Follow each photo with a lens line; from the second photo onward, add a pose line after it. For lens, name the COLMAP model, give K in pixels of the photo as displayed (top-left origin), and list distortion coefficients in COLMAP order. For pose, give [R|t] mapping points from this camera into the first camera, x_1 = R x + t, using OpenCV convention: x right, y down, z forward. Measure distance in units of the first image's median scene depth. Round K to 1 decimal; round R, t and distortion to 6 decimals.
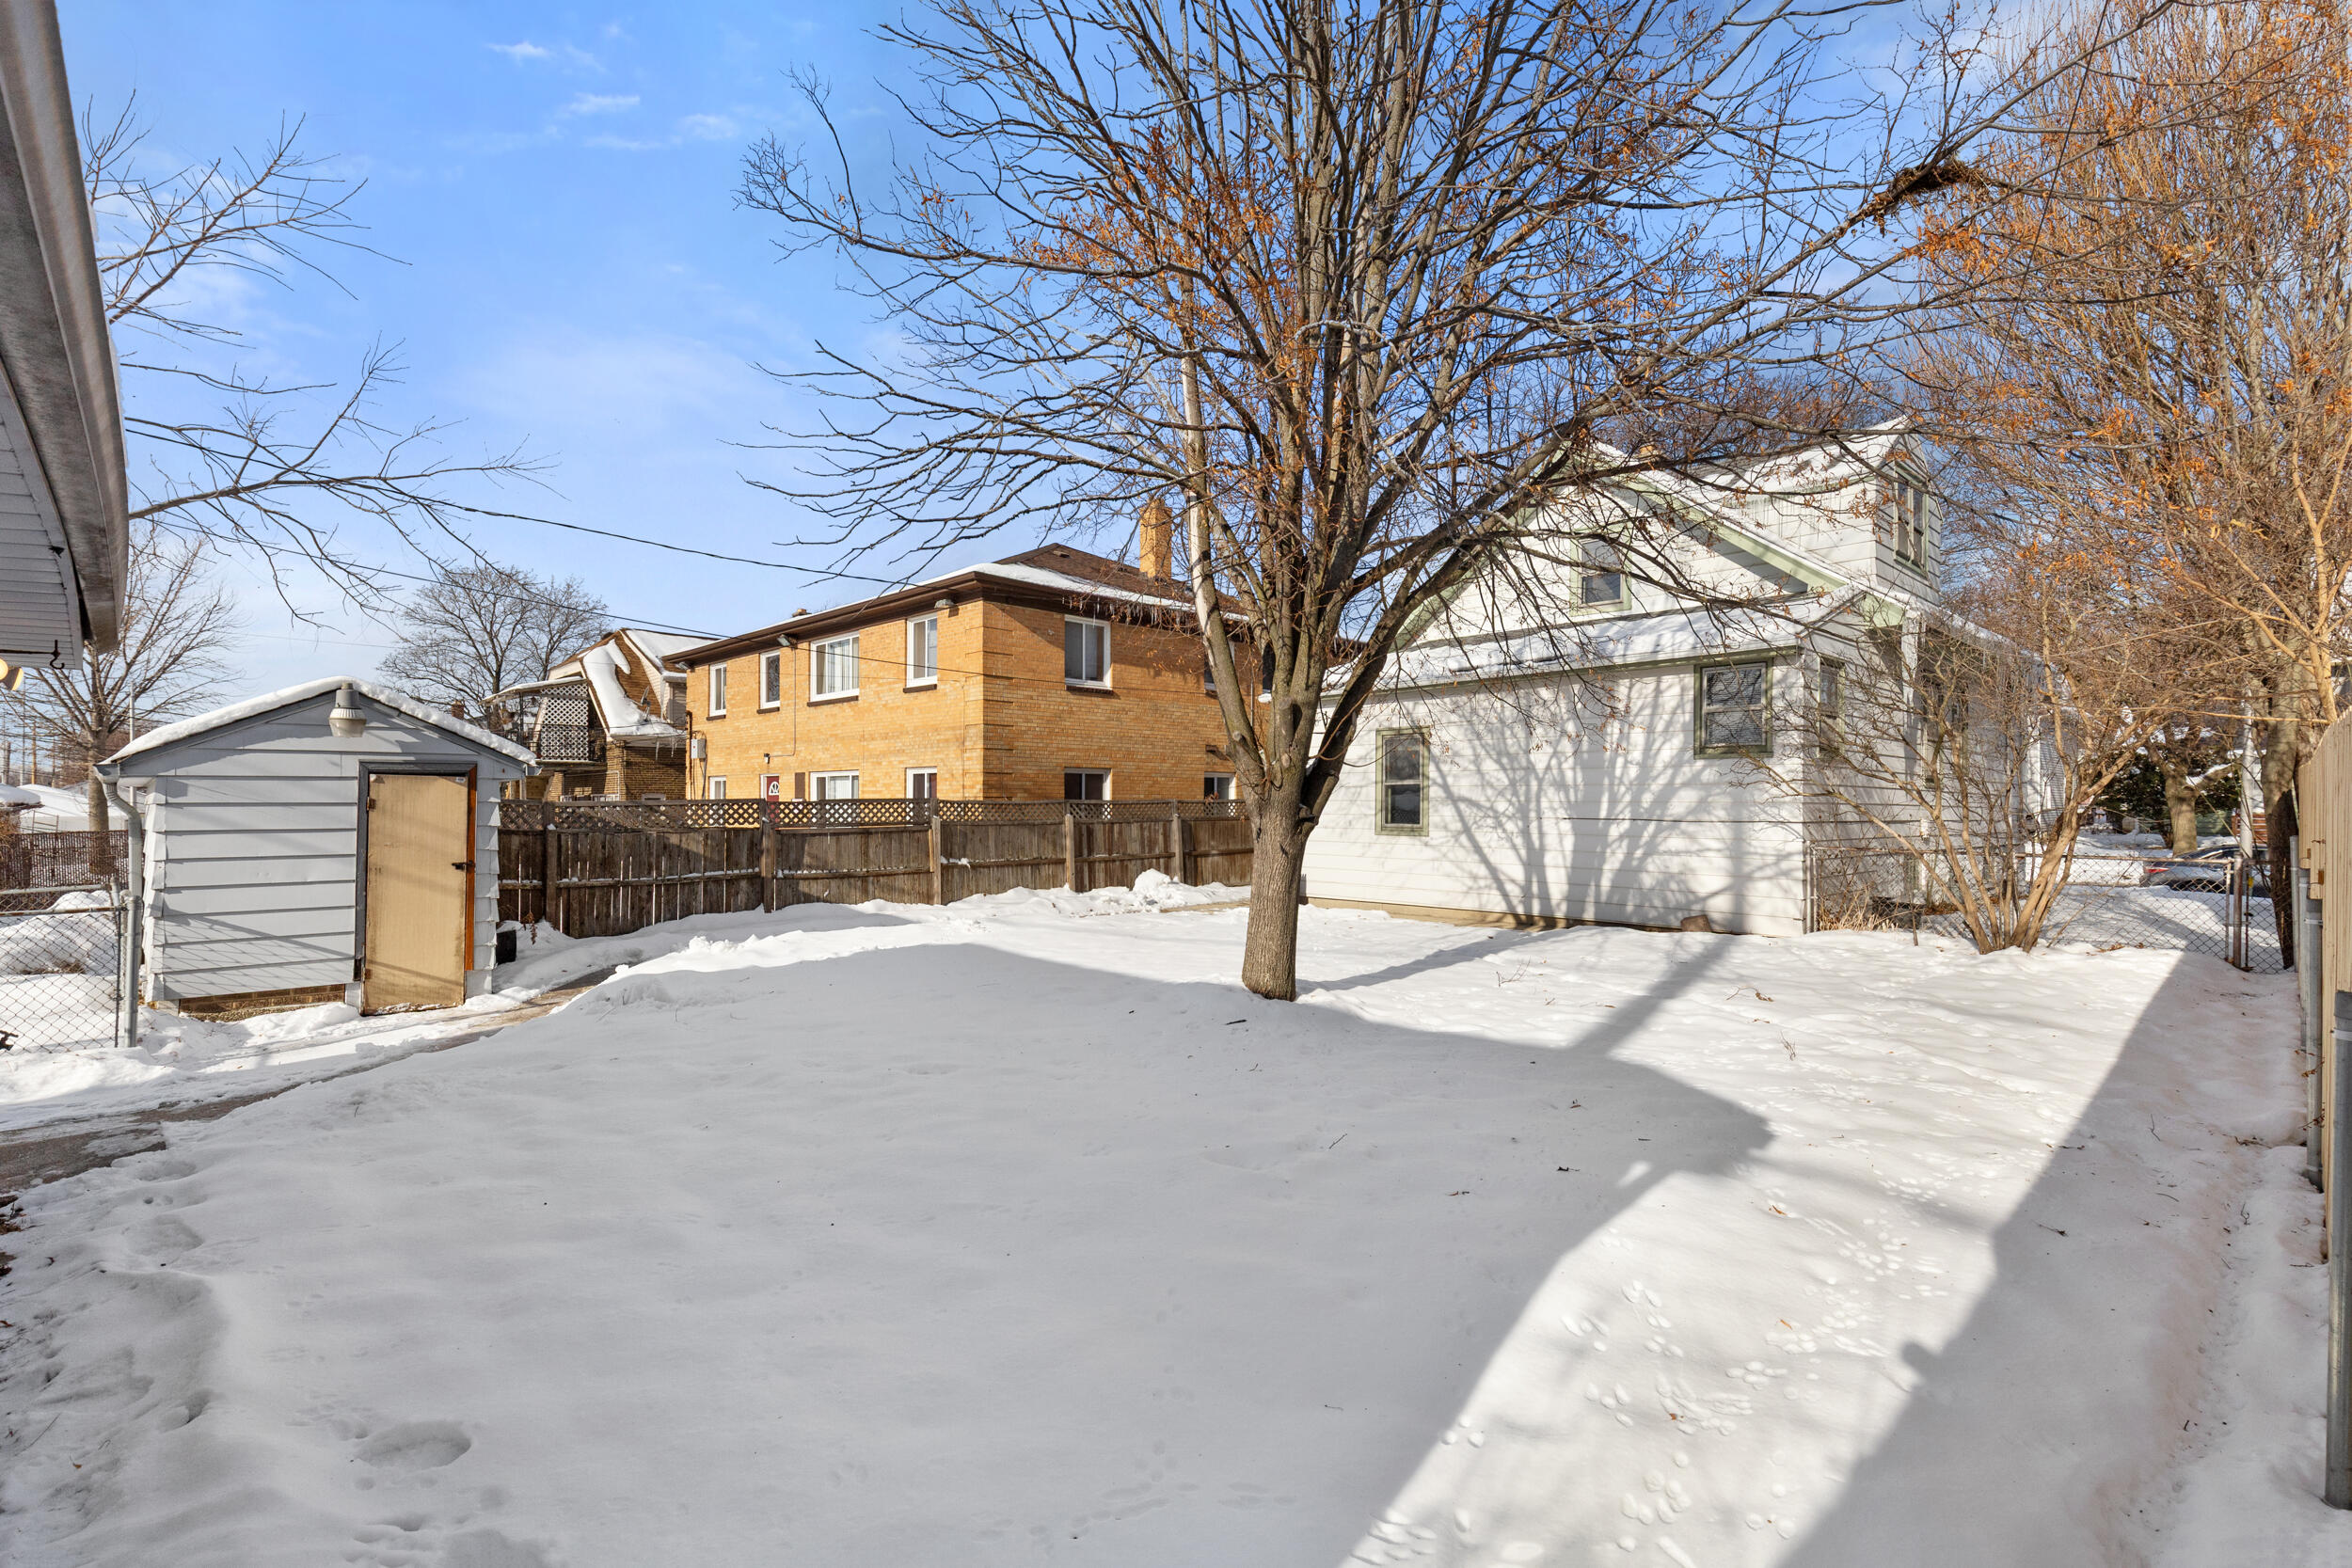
lens RADIAL K [[1063.7, 0, 1177.1], [0, 1063.7, 786.4], [0, 0, 1]] dist [0.003200, -0.000072]
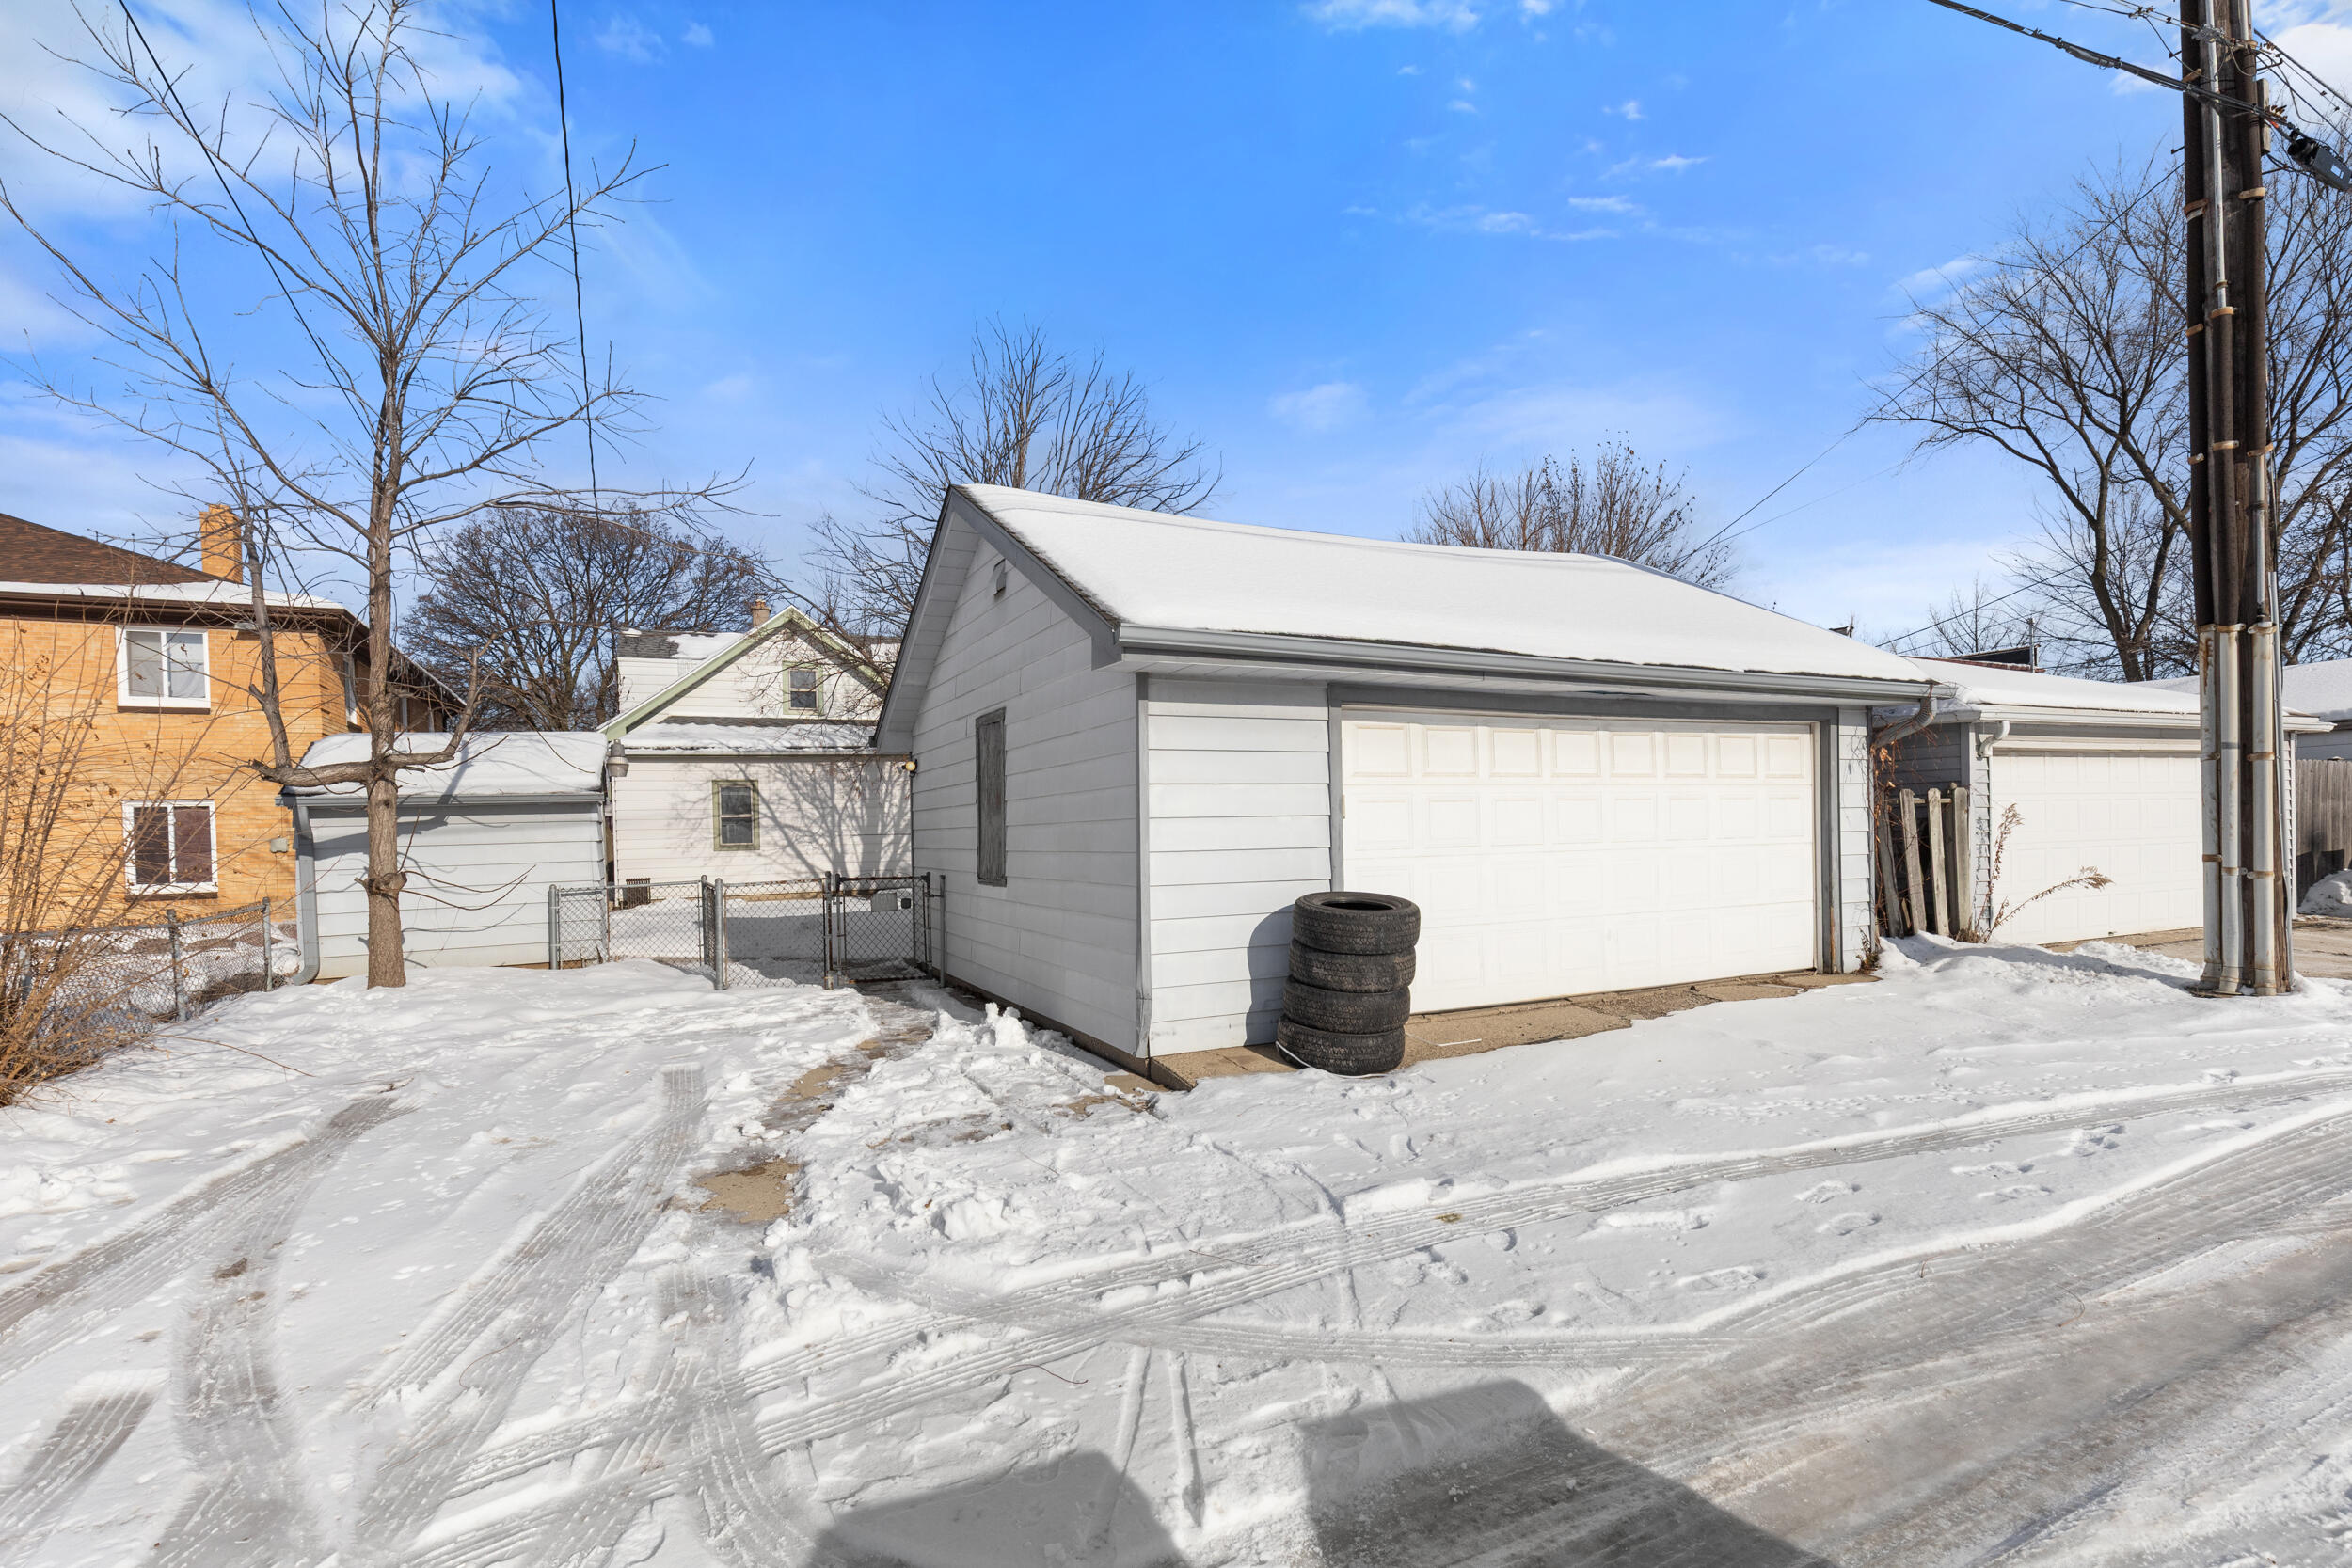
lens RADIAL K [[1063.7, 0, 1176.5], [0, 1063.7, 793.7], [0, 0, 1]] dist [0.003200, -0.000072]
pose [[0.282531, 0.003570, 0.959252, -1.156667], [-0.001681, 0.999993, -0.003226, -0.034006], [-0.959257, -0.000701, 0.282535, -0.037539]]
